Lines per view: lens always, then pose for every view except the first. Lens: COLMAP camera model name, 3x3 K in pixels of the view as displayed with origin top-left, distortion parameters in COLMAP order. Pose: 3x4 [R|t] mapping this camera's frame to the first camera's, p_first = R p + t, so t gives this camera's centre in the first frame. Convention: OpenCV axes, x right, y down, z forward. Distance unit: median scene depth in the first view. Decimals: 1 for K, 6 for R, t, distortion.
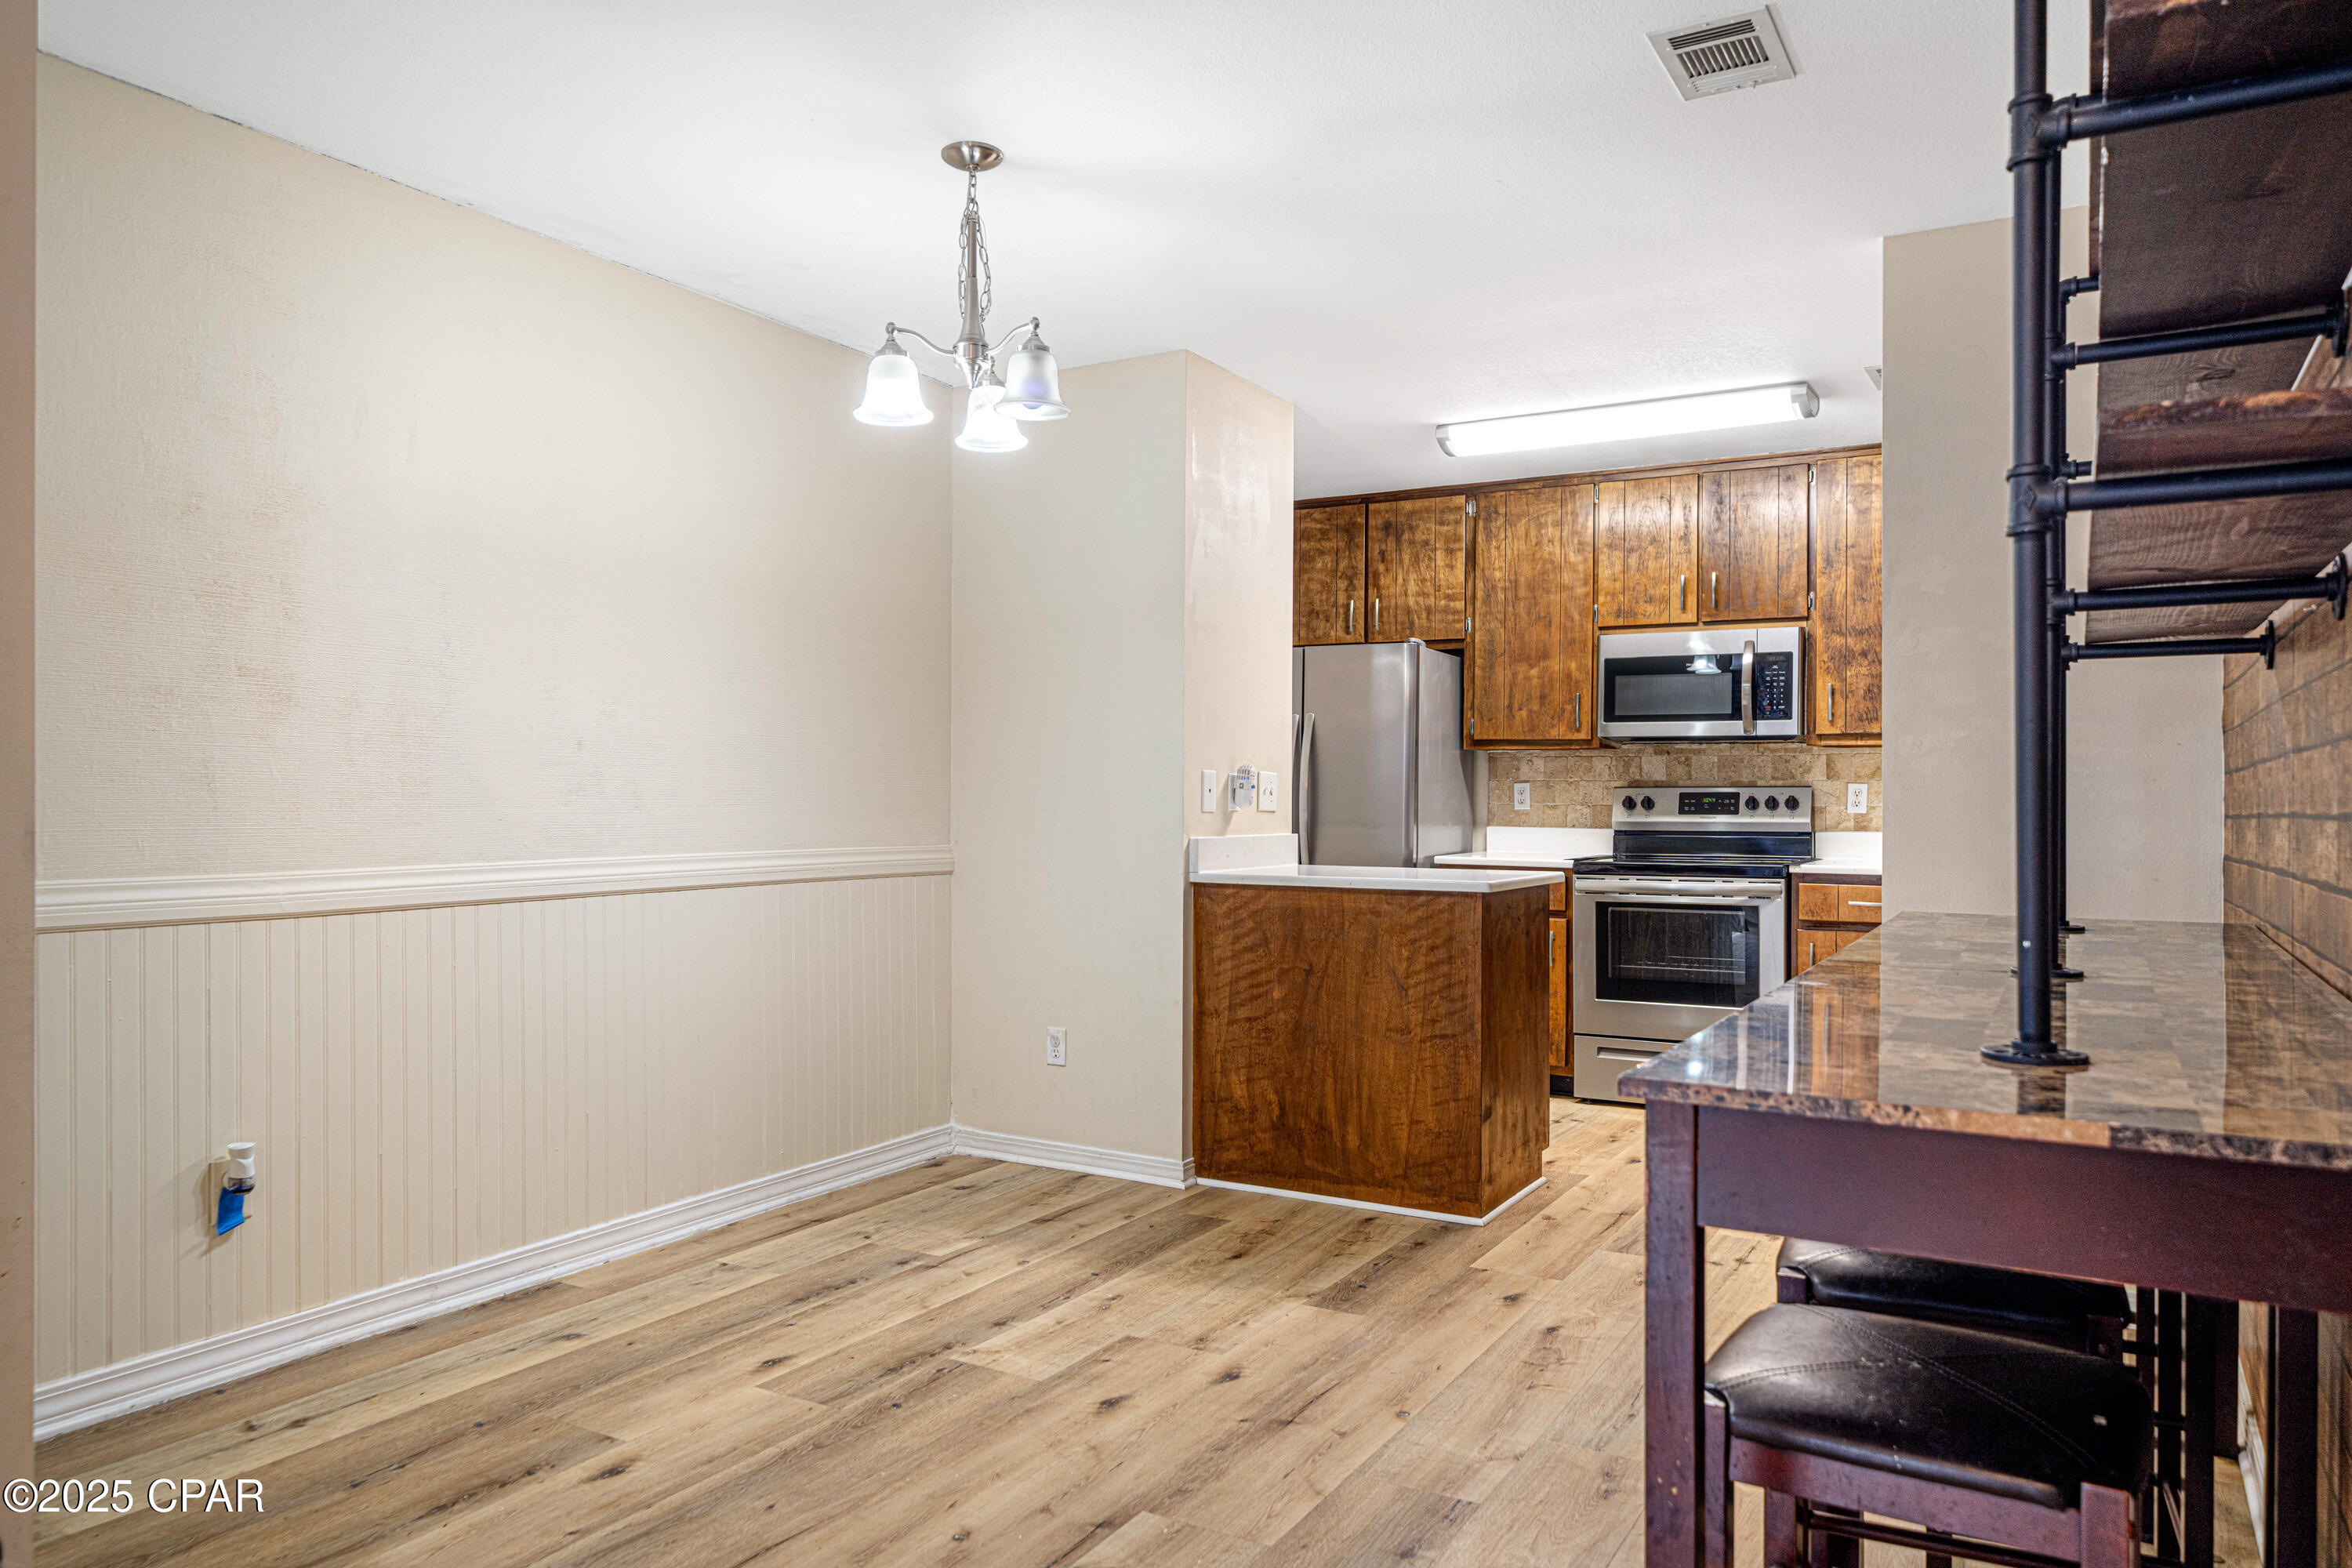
lens RADIAL K [[1578.5, 0, 1130.5], [0, 1578.5, 783.9], [0, 0, 1]] dist [0.007092, 0.001136]
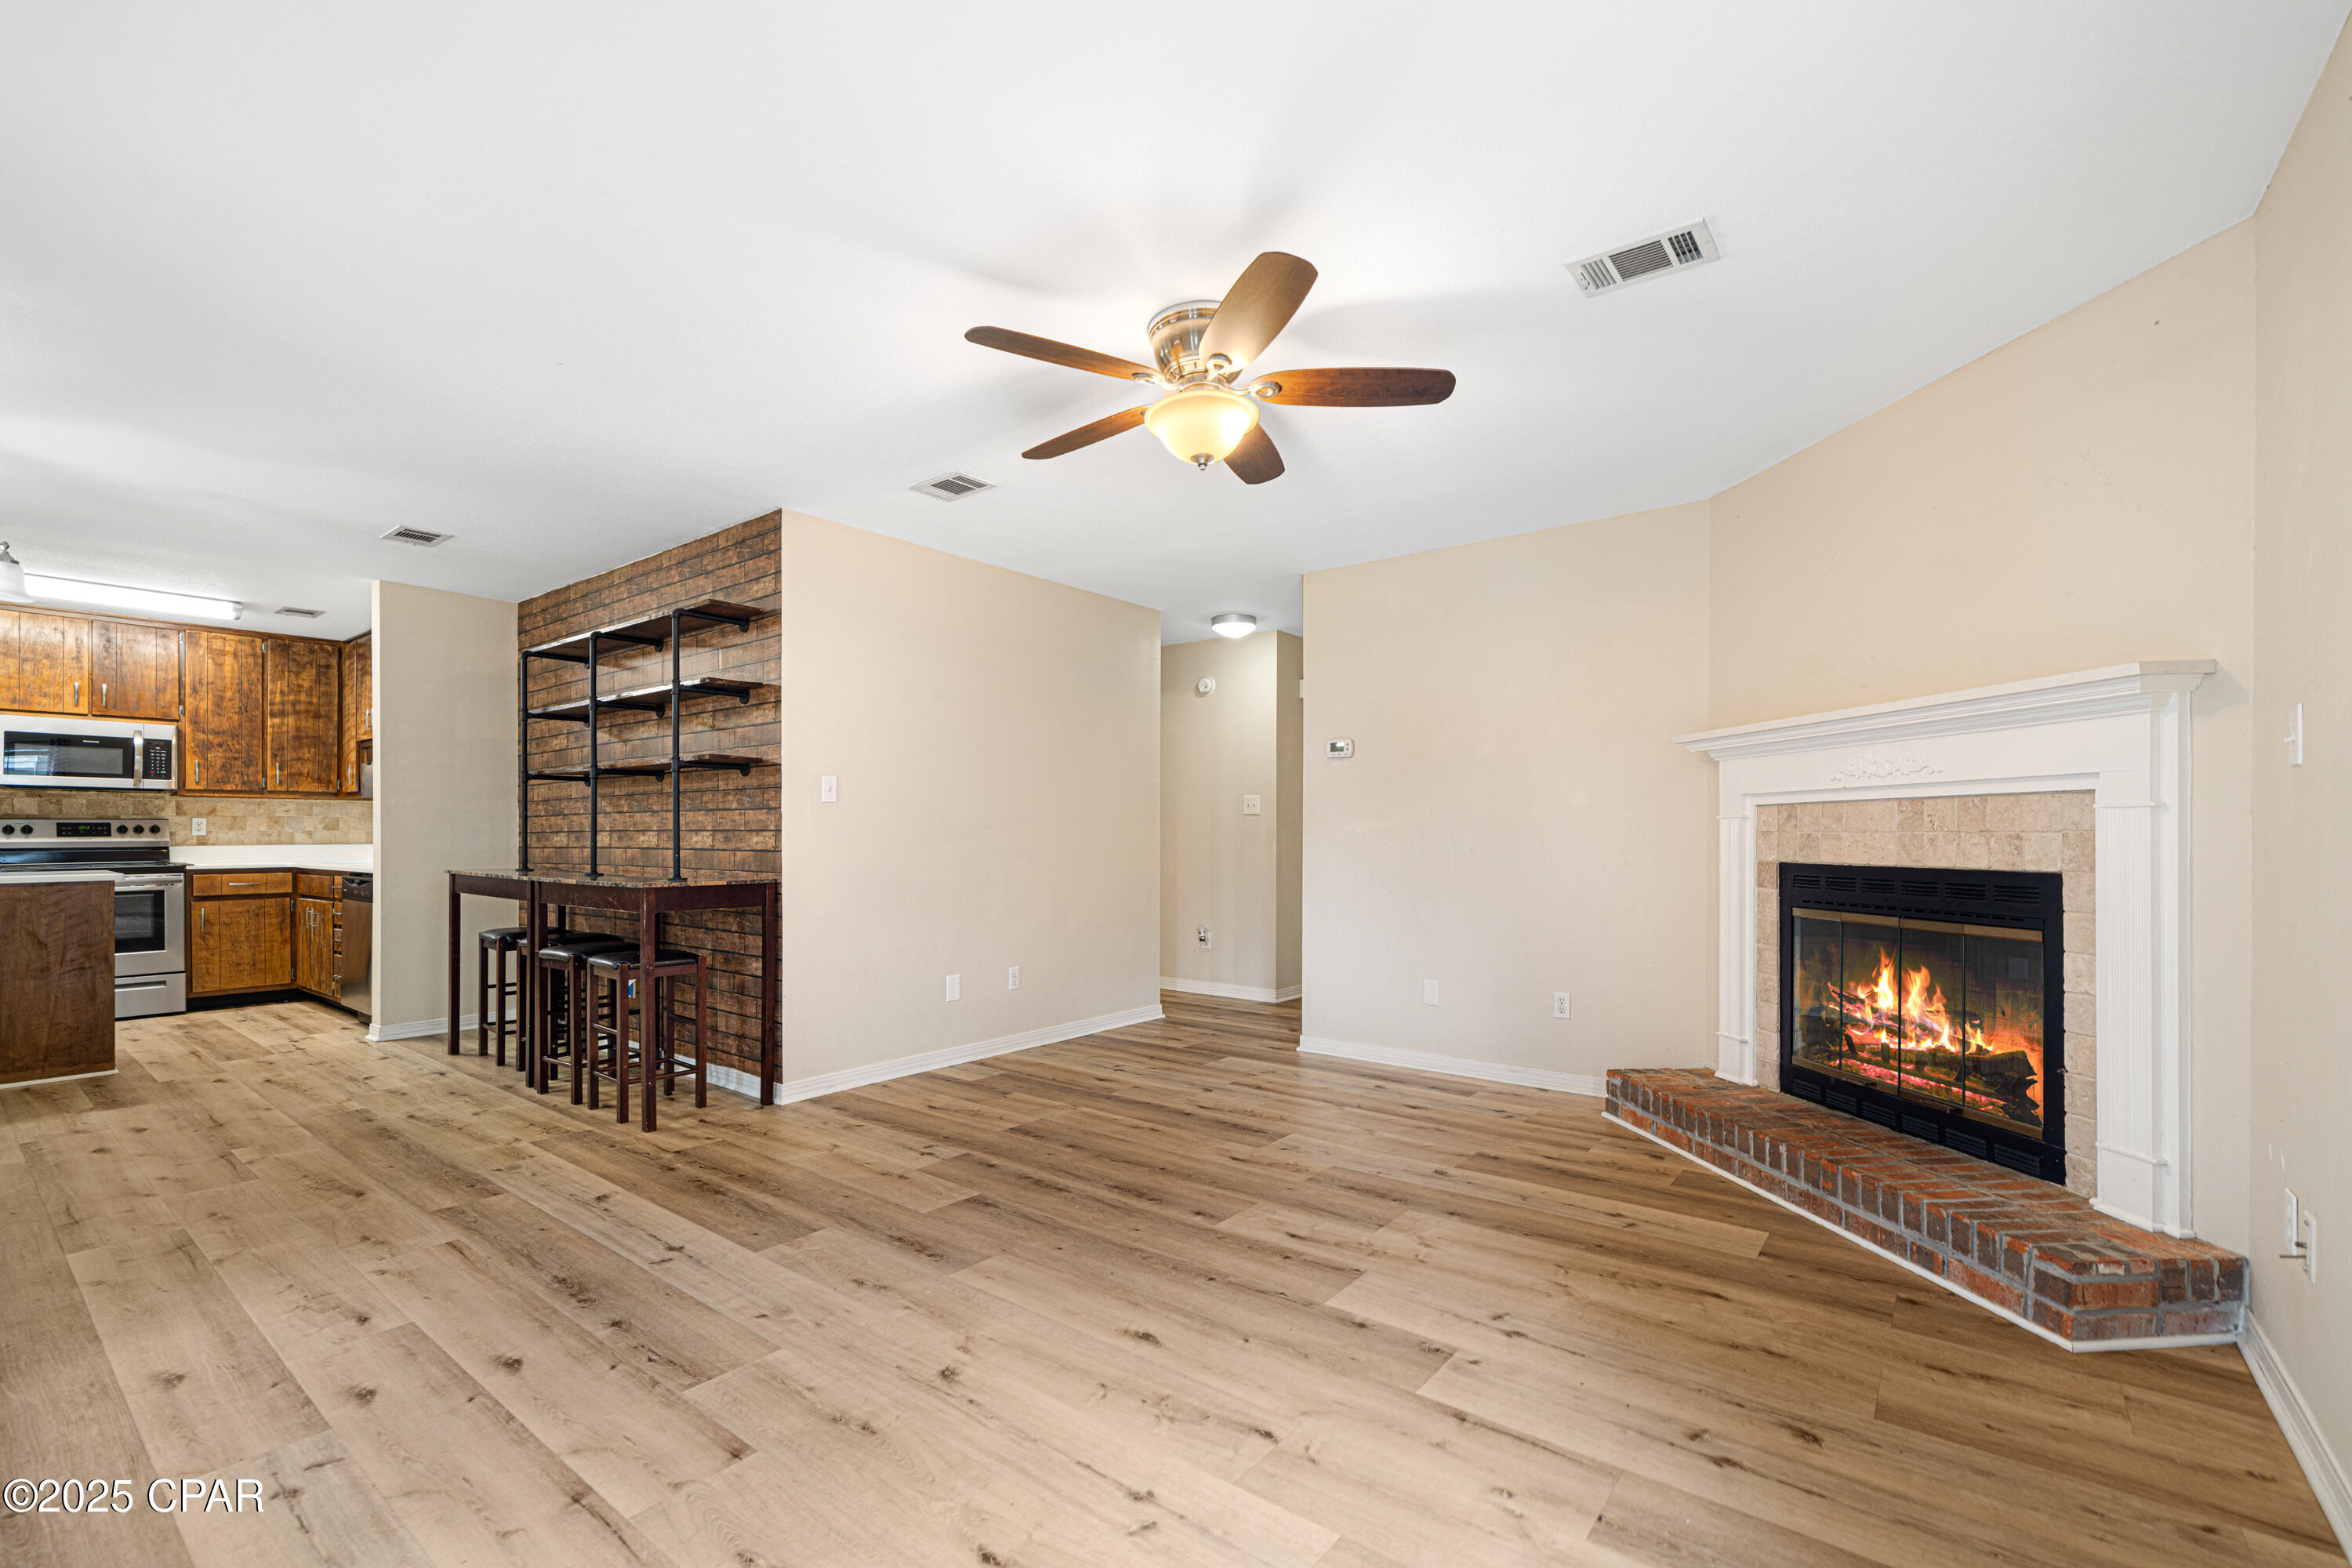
lens RADIAL K [[1019.4, 0, 1169.6], [0, 1019.4, 830.6], [0, 0, 1]] dist [0.000481, 0.000446]
pose [[0.126549, -0.002618, 0.991957, -0.670100], [-0.008706, 0.999955, 0.003750, 0.000185], [-0.991922, -0.009111, 0.126521, -0.254922]]
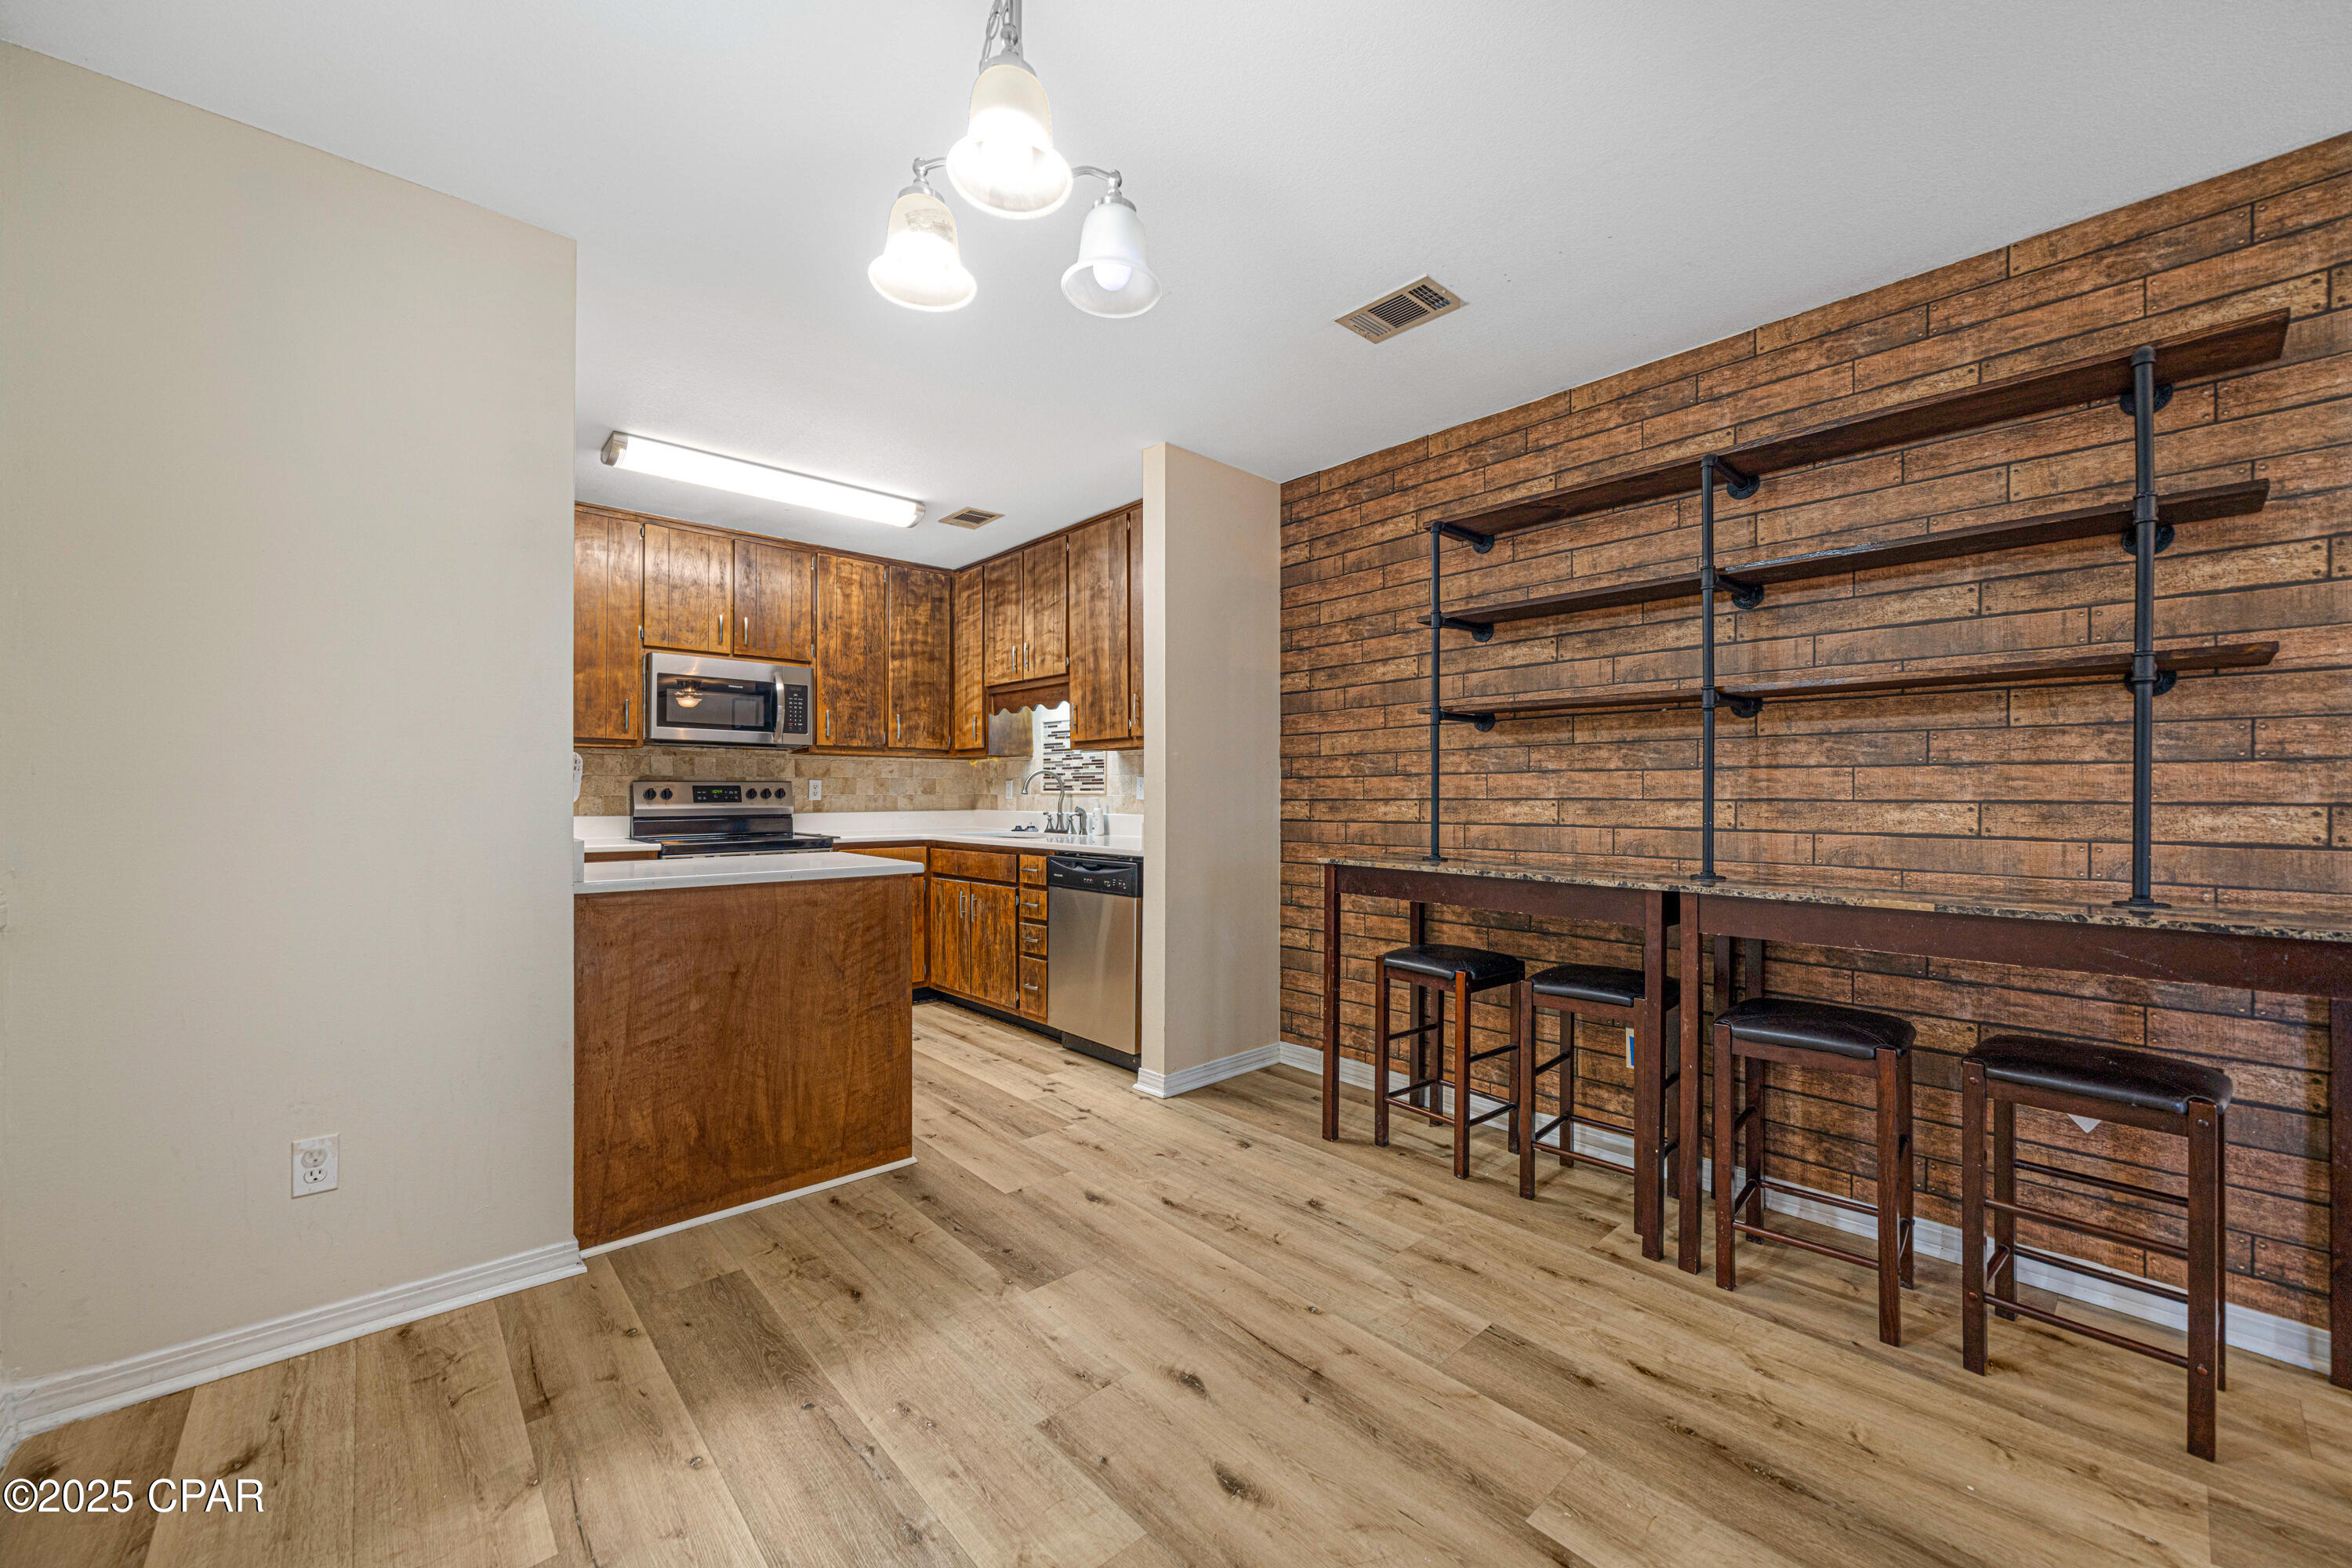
lens RADIAL K [[909.6, 0, 1176.0], [0, 909.6, 784.0], [0, 0, 1]] dist [-0.000062, -0.000022]
pose [[0.288939, 0.005388, 0.957332, -0.324816], [-0.008967, 0.999956, -0.002922, 0.003892], [-0.957305, -0.007740, 0.288975, 0.570818]]
